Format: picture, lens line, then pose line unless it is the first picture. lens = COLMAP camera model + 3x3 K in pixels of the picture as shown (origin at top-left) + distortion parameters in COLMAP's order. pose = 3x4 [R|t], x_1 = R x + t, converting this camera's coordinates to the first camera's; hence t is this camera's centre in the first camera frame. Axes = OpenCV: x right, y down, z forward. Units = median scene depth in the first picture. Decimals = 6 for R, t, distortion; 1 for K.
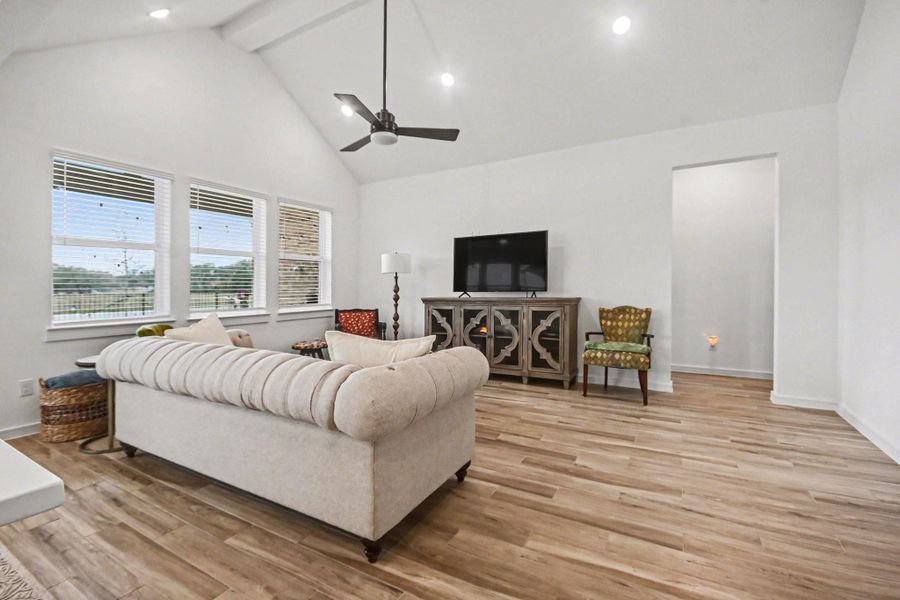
lens RADIAL K [[403.1, 0, 448.4], [0, 403.1, 295.5], [0, 0, 1]] dist [0.001347, -0.001086]
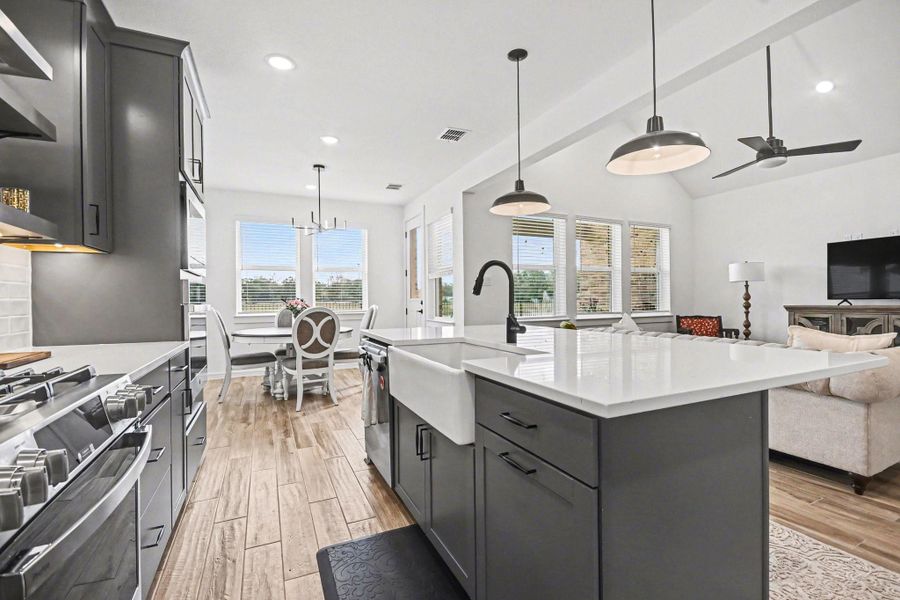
lens RADIAL K [[403.1, 0, 450.9], [0, 403.1, 295.4], [0, 0, 1]] dist [0.001347, -0.001086]
pose [[0.817499, -0.008057, -0.575873, -0.154875], [-0.006159, 0.999723, -0.022731, 0.008116], [0.575896, 0.022129, 0.817223, -0.271385]]
